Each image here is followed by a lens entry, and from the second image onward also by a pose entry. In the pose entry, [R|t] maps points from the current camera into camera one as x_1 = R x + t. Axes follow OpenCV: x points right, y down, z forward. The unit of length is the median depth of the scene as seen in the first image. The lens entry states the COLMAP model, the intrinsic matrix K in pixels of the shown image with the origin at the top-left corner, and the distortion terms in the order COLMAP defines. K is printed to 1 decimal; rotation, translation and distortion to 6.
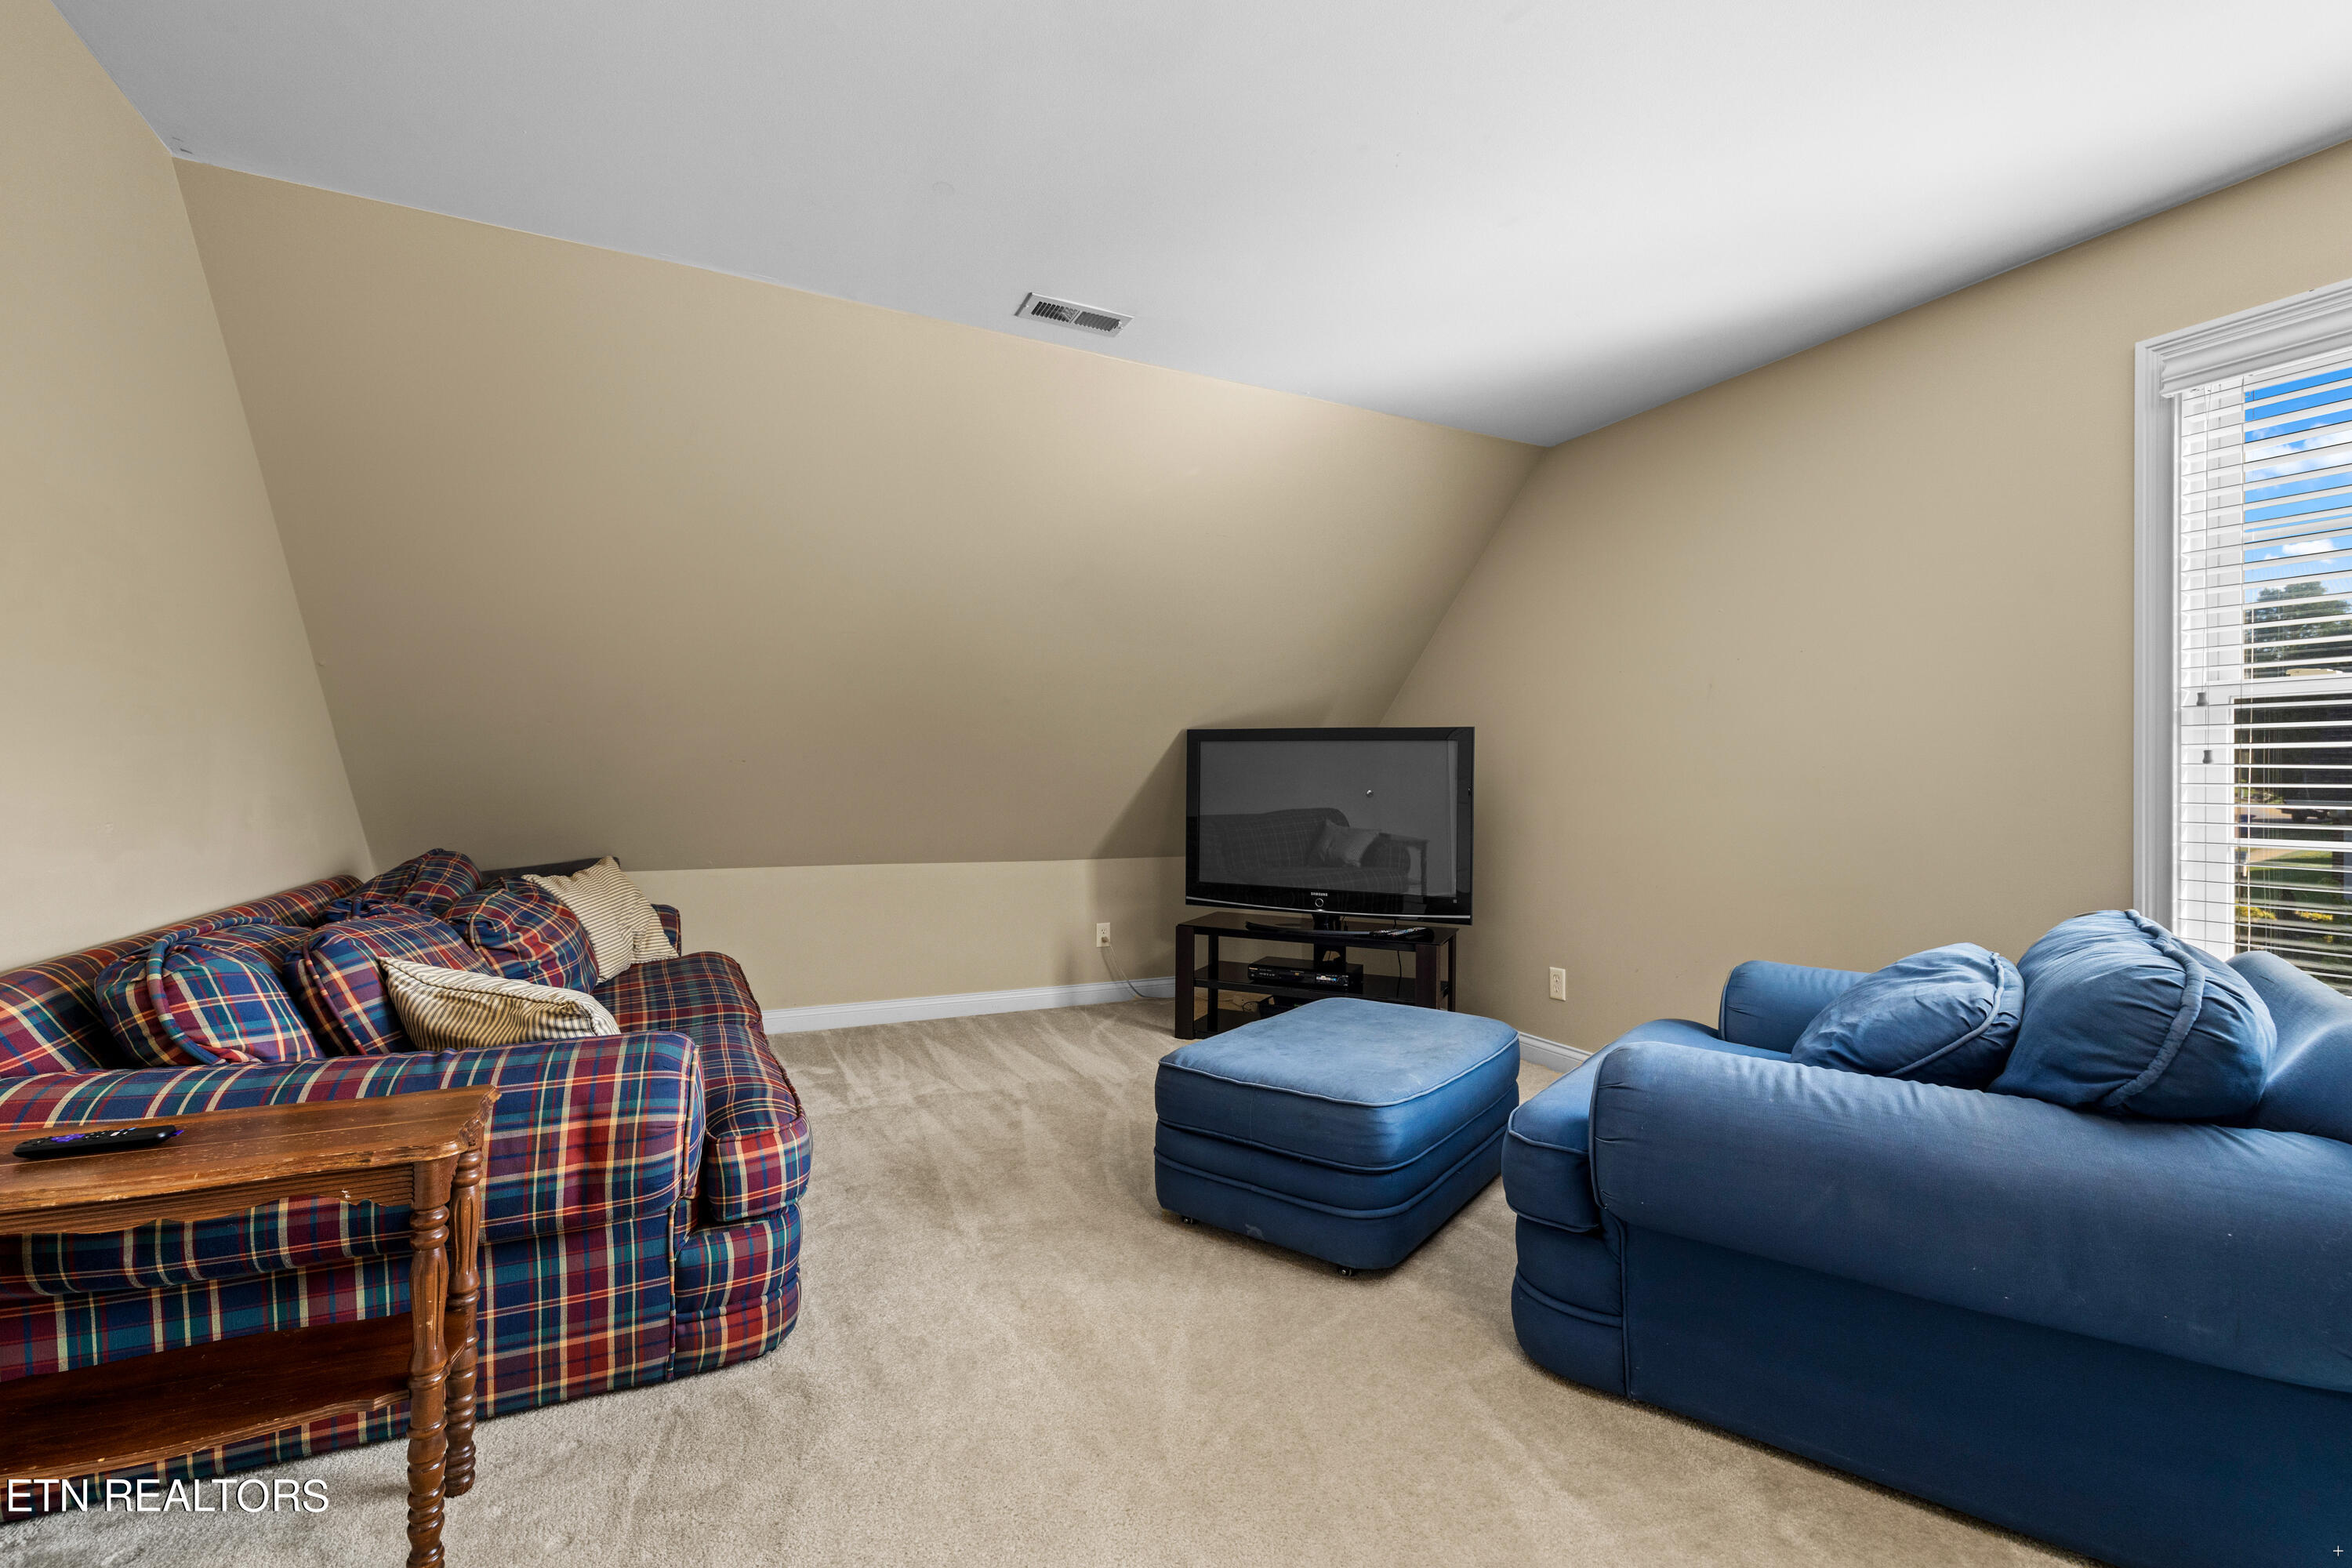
lens RADIAL K [[996.6, 0, 1176.0], [0, 996.6, 784.0], [0, 0, 1]] dist [0.003685, 0.000211]
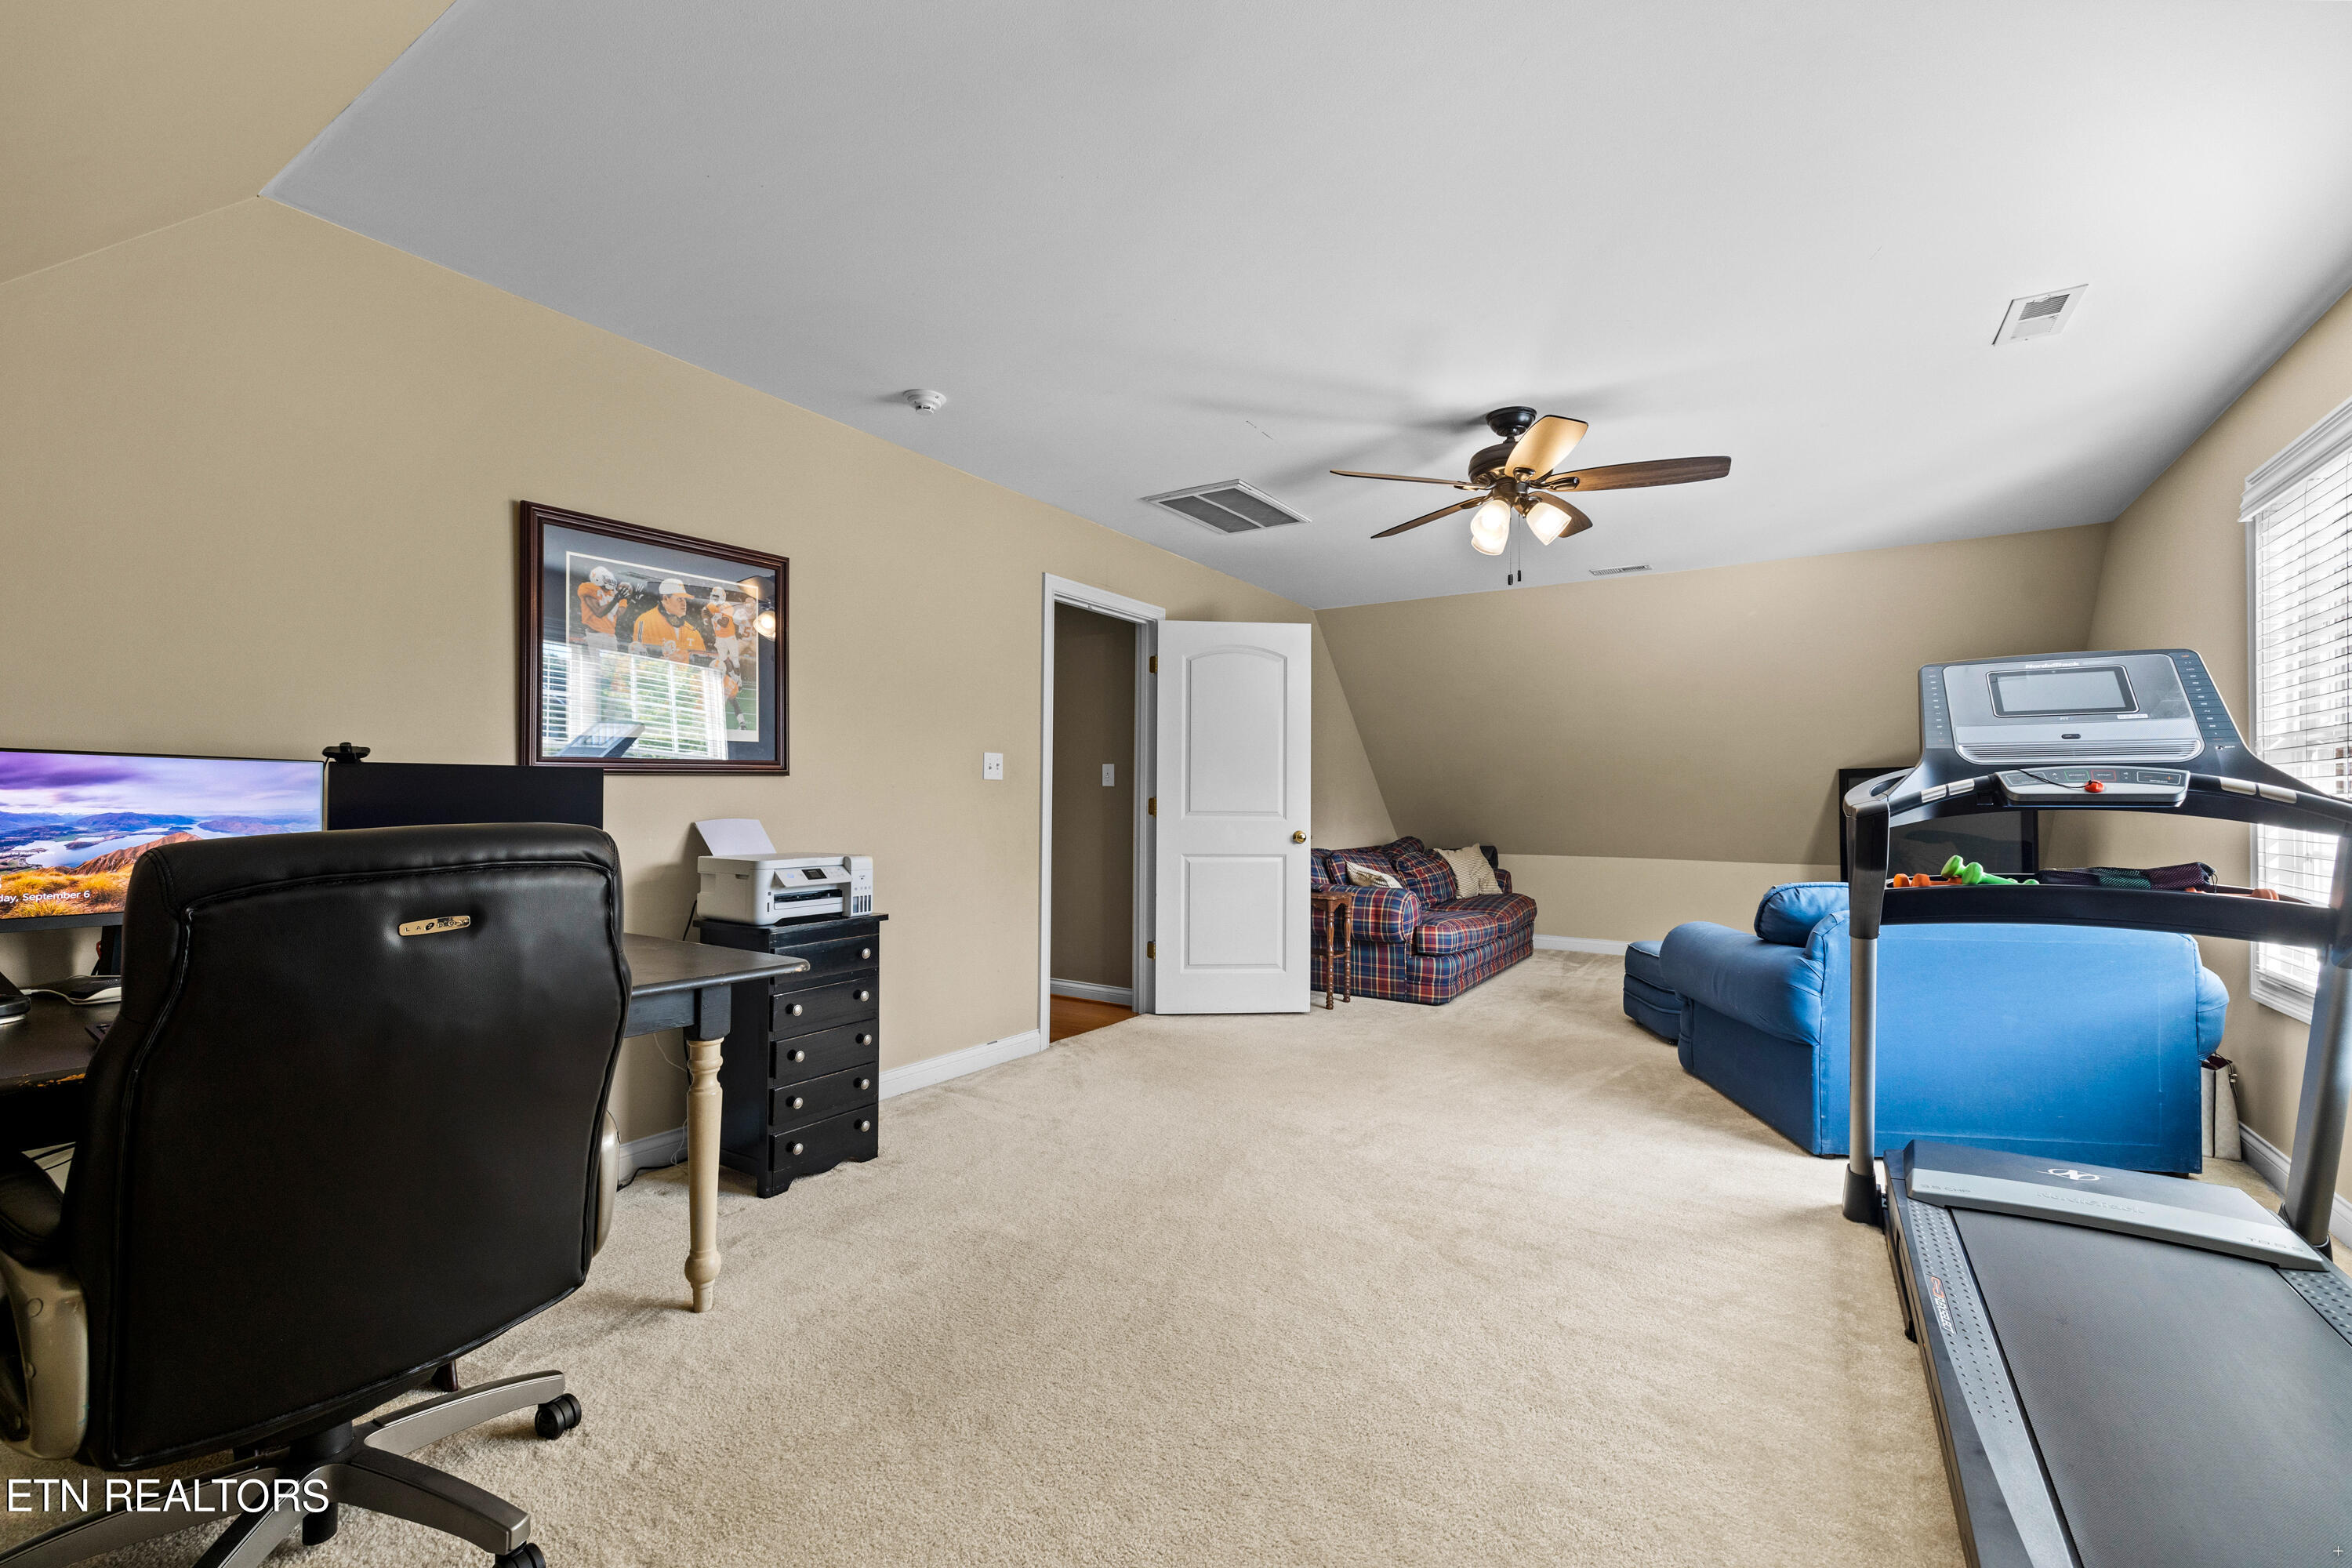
lens RADIAL K [[972.3, 0, 1176.0], [0, 972.3, 784.0], [0, 0, 1]] dist [0.000348, 0.000048]
pose [[0.502490, -0.022228, -0.864297, 1.732089], [-0.002271, 0.999632, -0.027029, 0.009219], [0.864580, 0.015545, 0.502255, -1.121055]]
